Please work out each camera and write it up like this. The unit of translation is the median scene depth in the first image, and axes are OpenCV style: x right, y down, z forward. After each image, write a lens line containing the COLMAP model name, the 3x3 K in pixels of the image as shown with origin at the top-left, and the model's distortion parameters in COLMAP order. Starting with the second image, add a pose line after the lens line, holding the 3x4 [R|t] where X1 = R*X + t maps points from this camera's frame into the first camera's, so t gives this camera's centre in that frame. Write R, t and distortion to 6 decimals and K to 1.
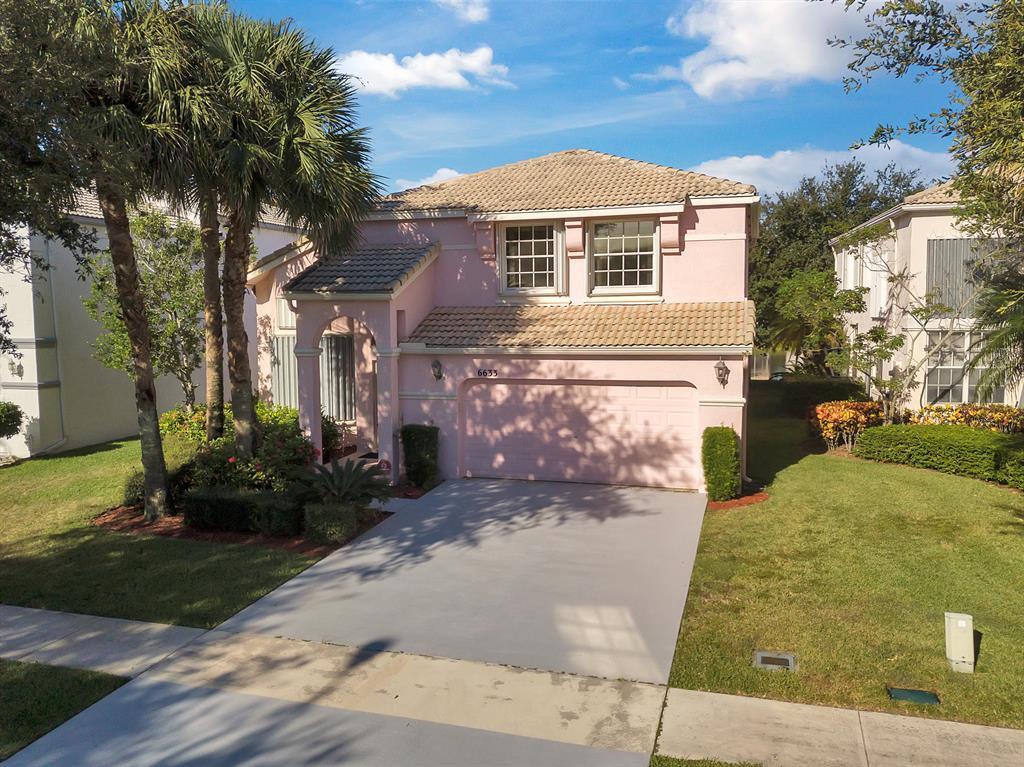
lens RADIAL K [[781.4, 0, 512.0], [0, 781.4, 383.5], [0, 0, 1]] dist [0.016814, 0.000514]
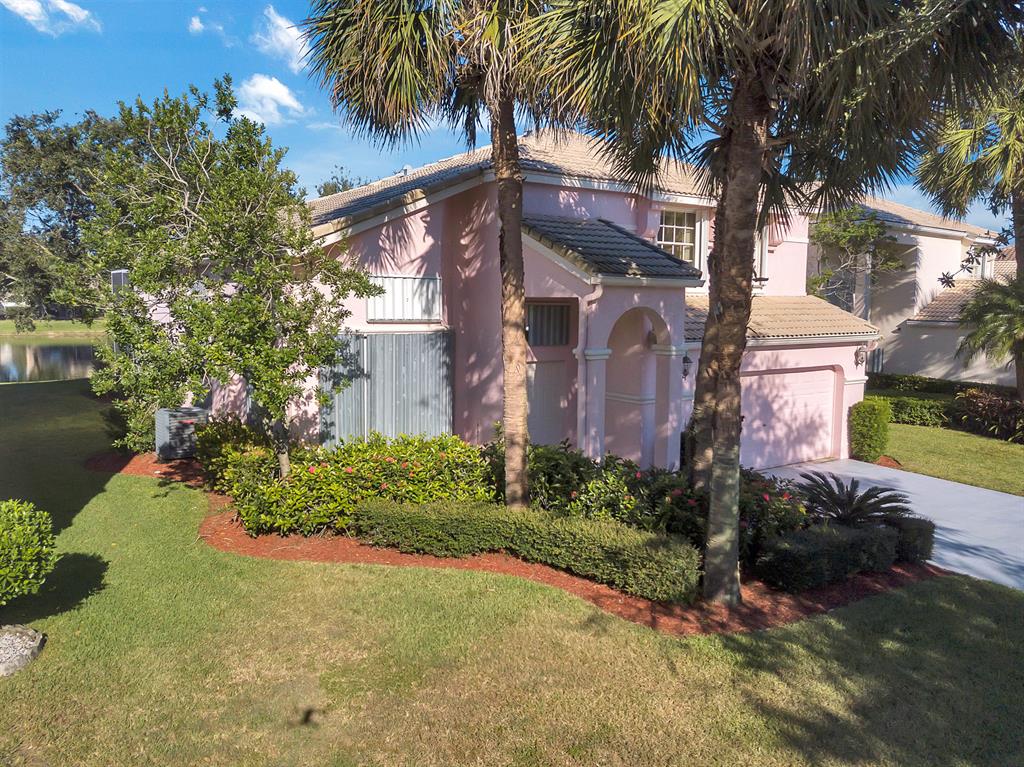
lens RADIAL K [[813.7, 0, 512.0], [0, 813.7, 383.5], [0, 0, 1]] dist [-0.002103, 0.000351]
pose [[0.630257, -0.072964, 0.772950, -0.952565], [0.062037, 0.997124, 0.043541, -0.054427], [-0.773904, 0.020510, 0.632971, 0.589734]]
